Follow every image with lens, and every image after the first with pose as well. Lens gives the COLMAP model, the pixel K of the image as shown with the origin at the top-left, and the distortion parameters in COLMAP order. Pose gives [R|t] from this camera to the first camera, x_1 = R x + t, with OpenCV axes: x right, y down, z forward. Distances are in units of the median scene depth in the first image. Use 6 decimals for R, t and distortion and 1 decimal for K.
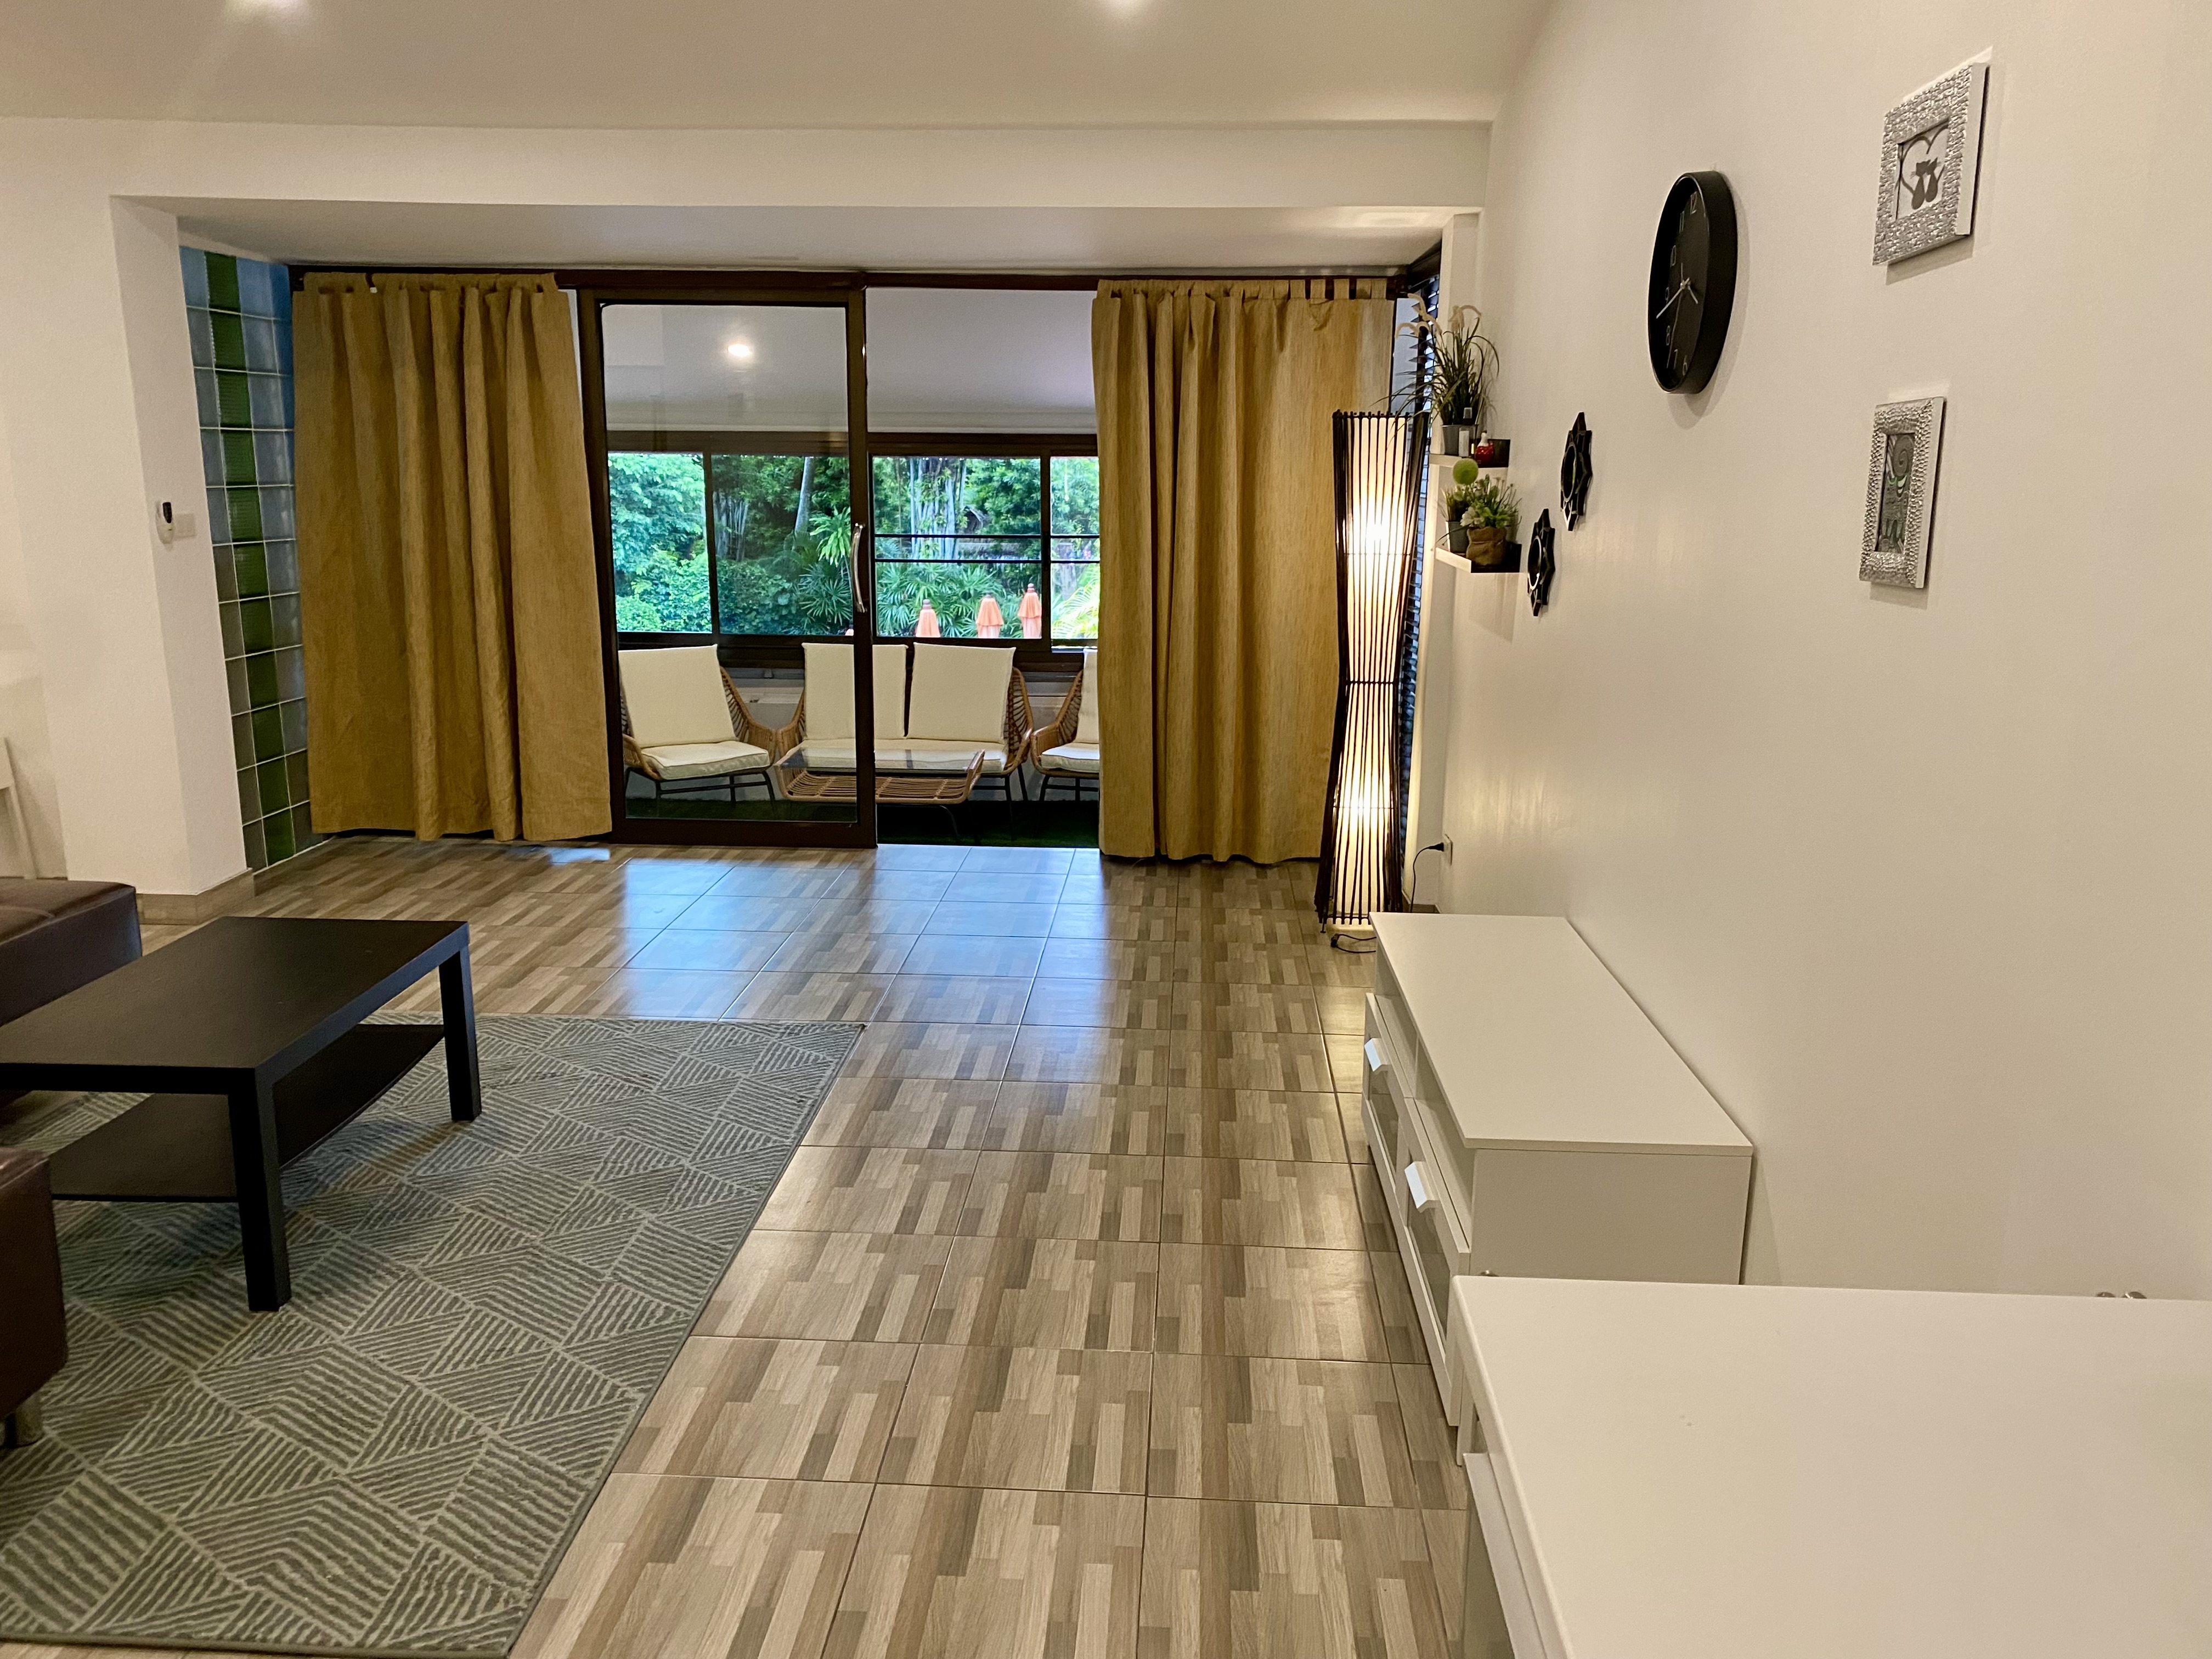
lens RADIAL K [[1671.4, 0, 1114.4], [0, 1671.4, 824.3], [0, 0, 1]] dist [0.033174, -0.029538]
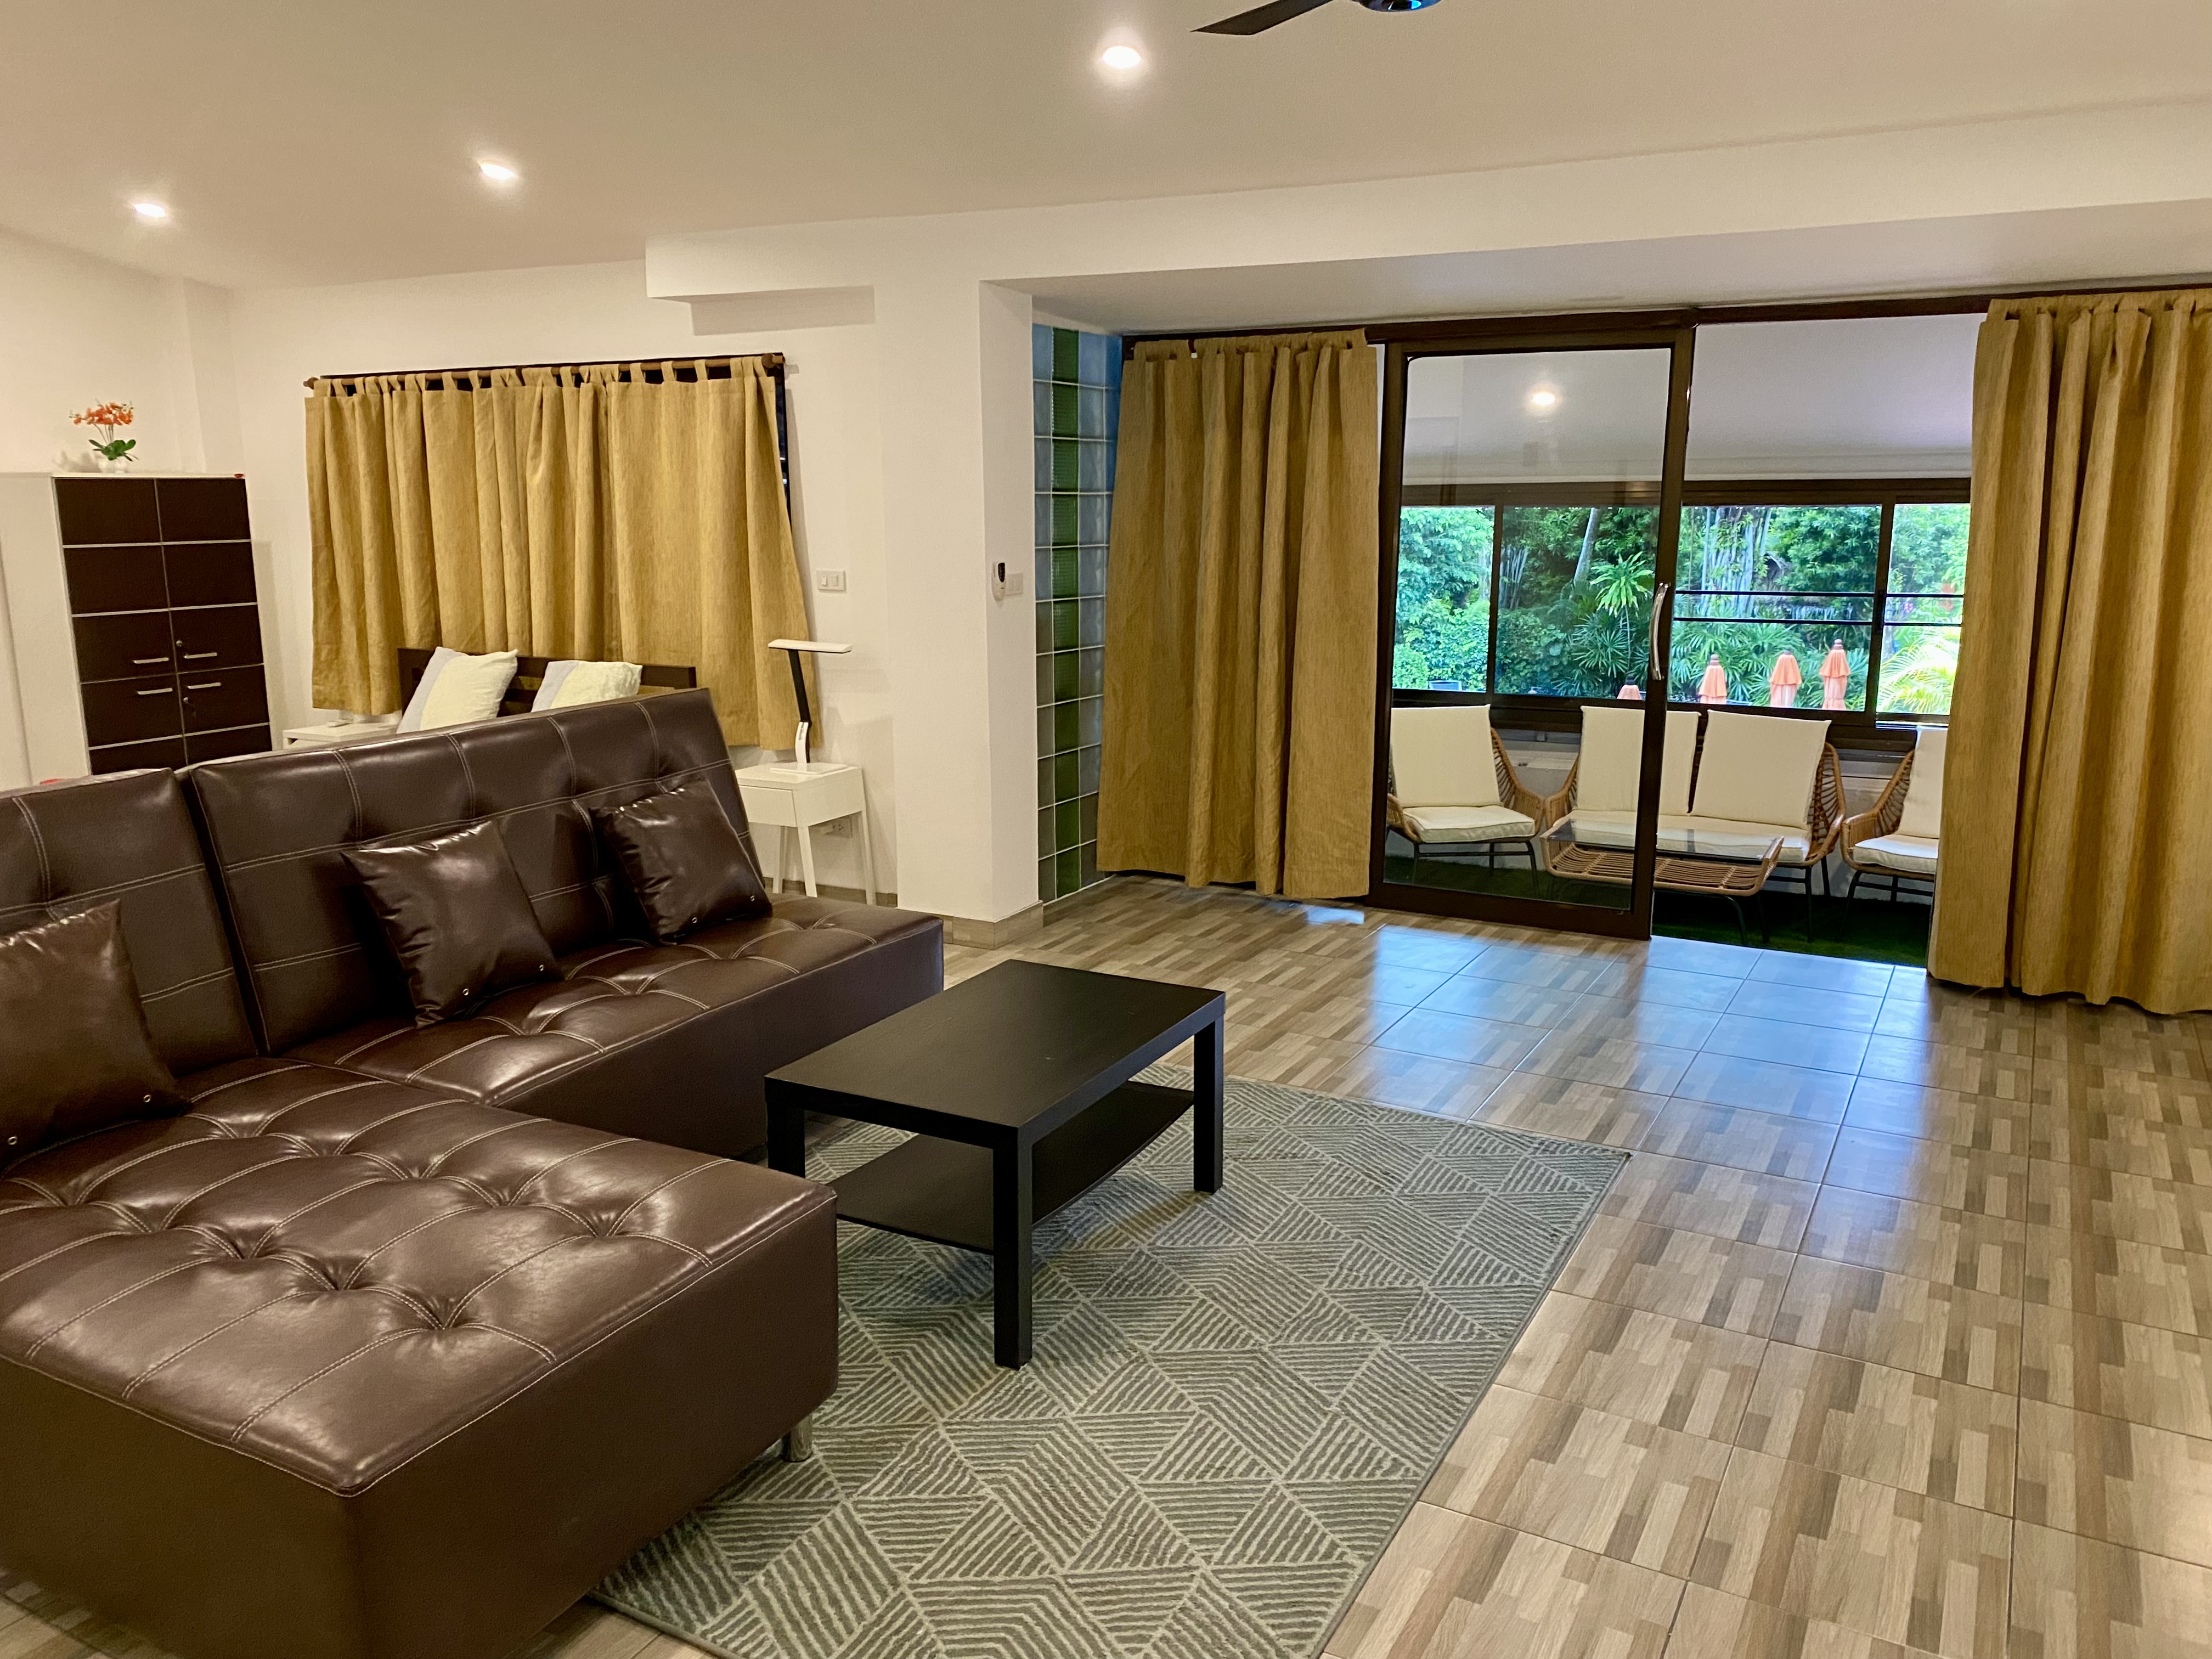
lens RADIAL K [[1682.7, 0, 1107.5], [0, 1682.7, 837.2], [0, 0, 1]] dist [0.092067, -0.128988]
pose [[0.900532, 0.077342, -0.427856, -0.021559], [-0.086330, 0.996265, -0.001611, -0.017261], [0.426133, 0.038387, 0.903846, 0.050895]]
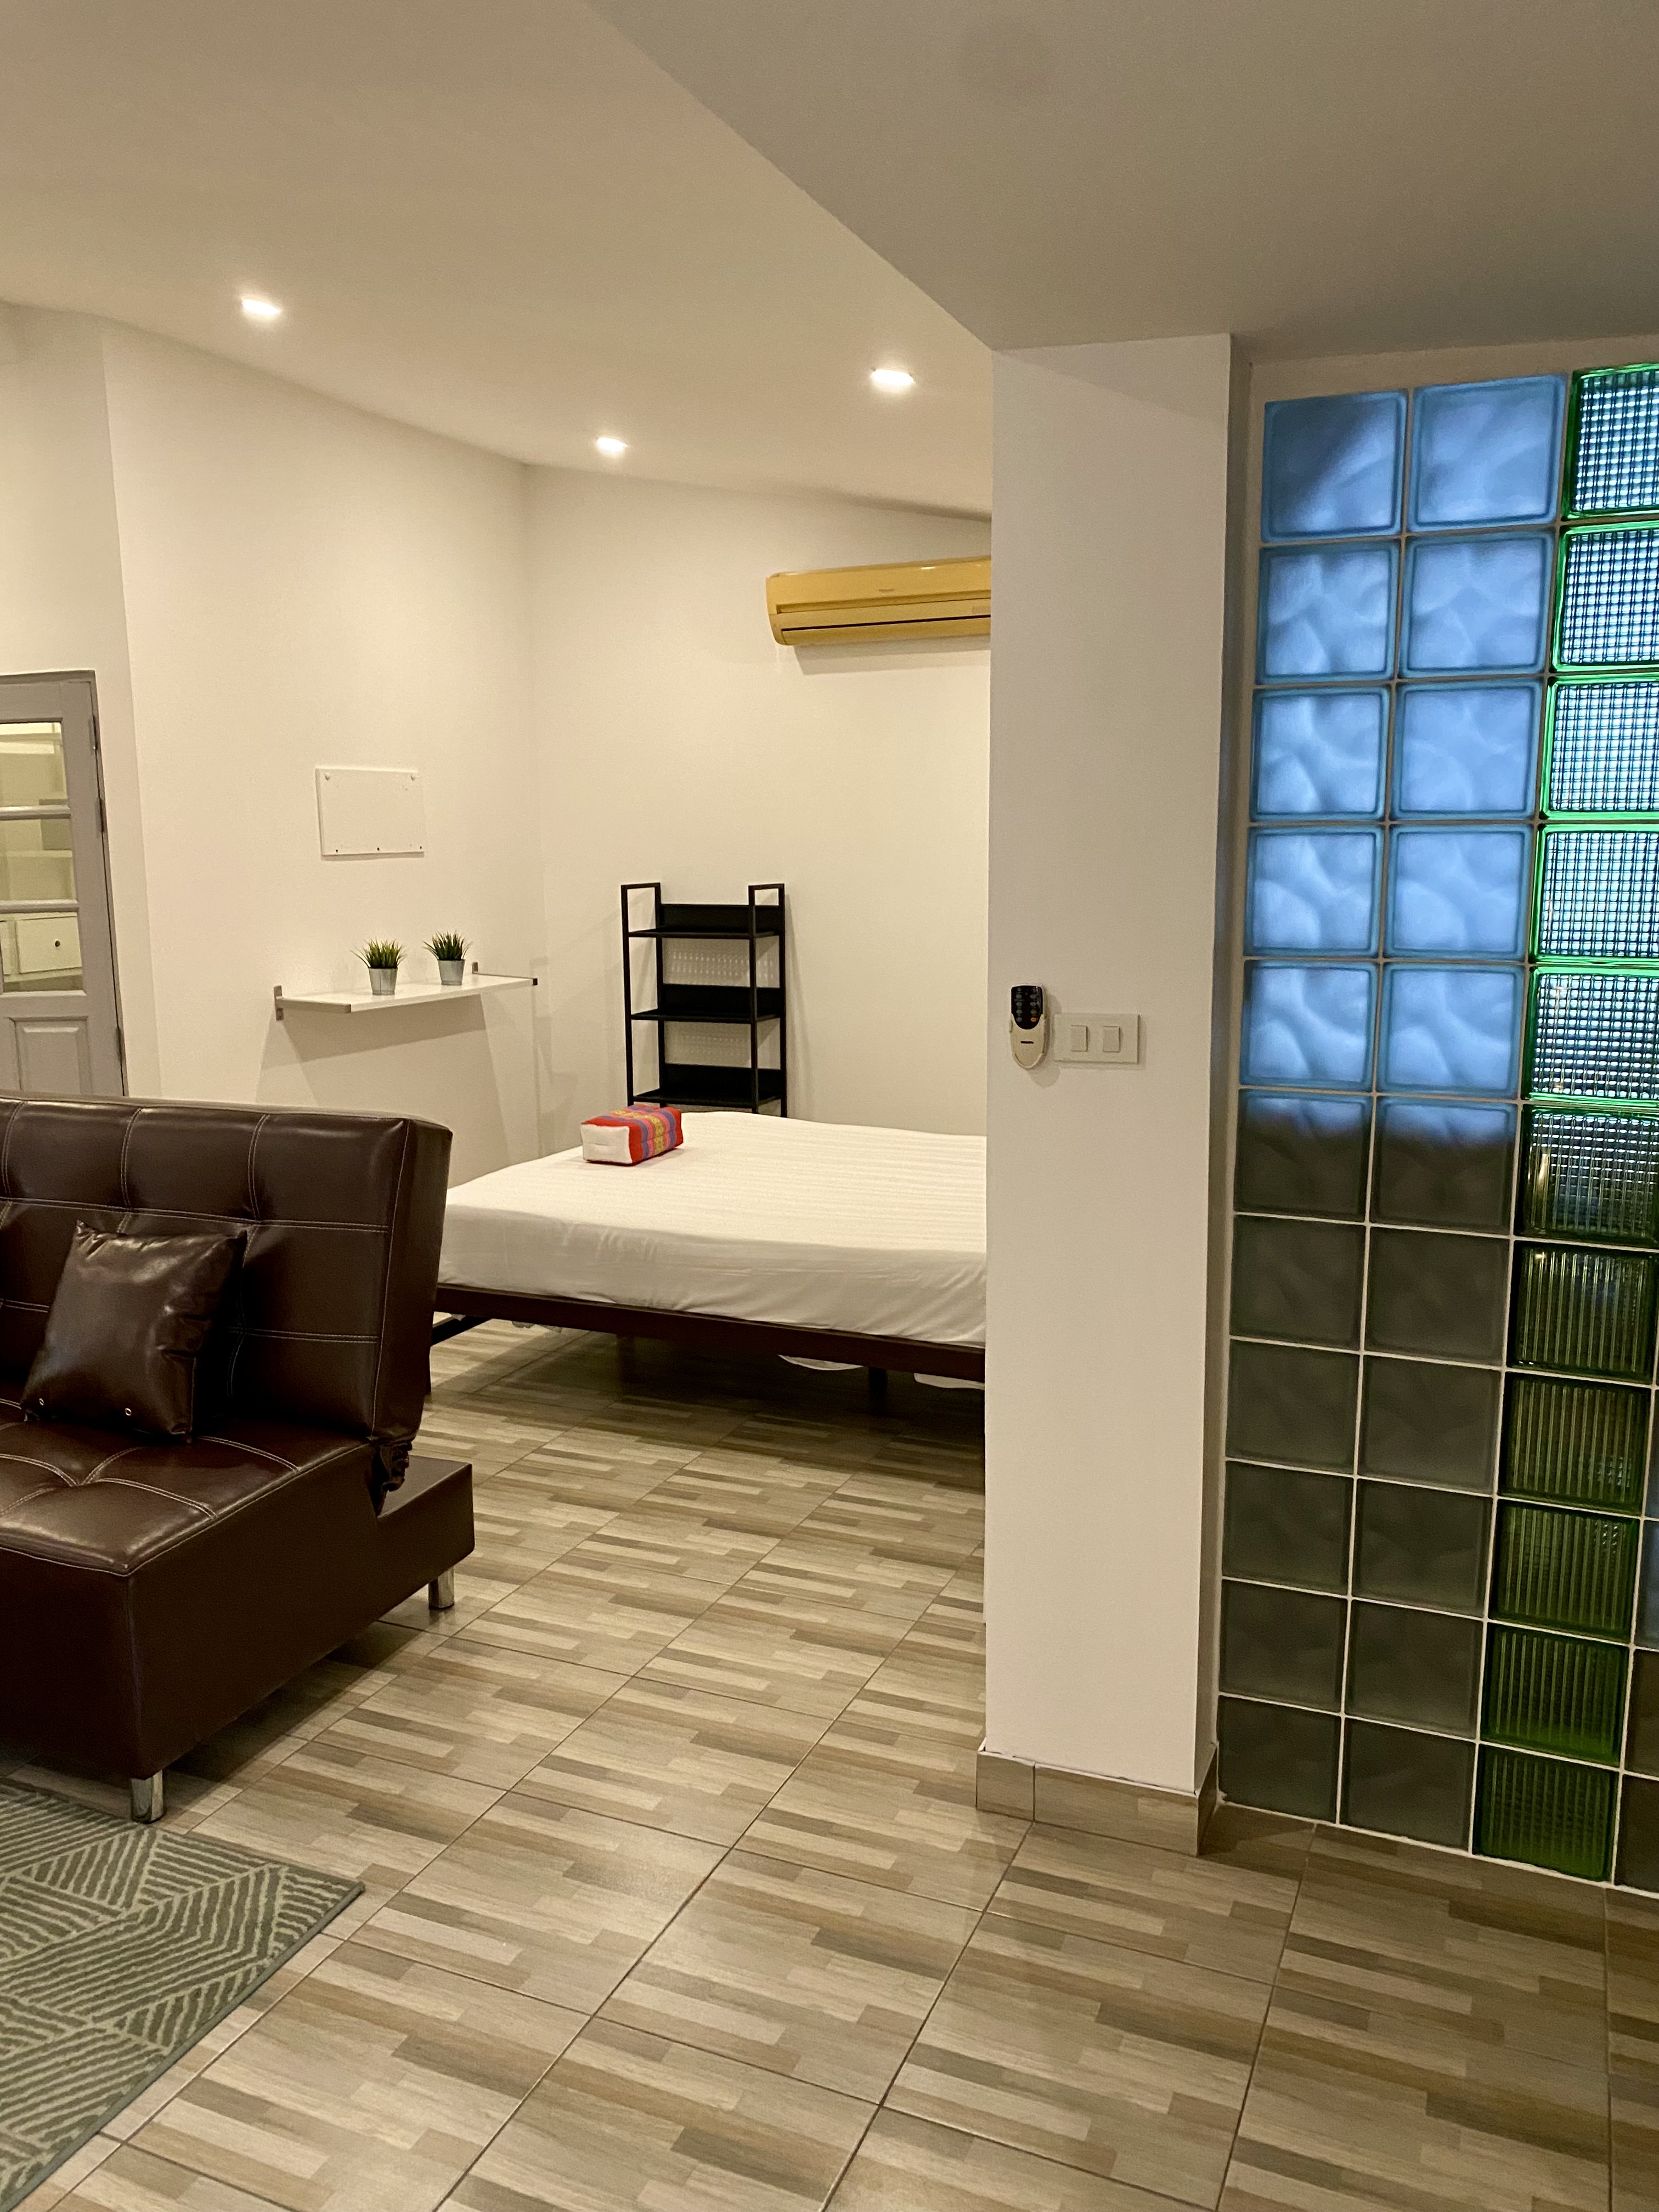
lens RADIAL K [[1671.4, 0, 830.3], [0, 1671.4, 1110.5], [0, 0, 1]] dist [0.033174, -0.029538]
pose [[-0.350168, 0.150269, -0.924555, -0.090936], [-0.204399, 0.951002, 0.231982, -0.223236], [0.914114, 0.270210, -0.302295, 0.962796]]
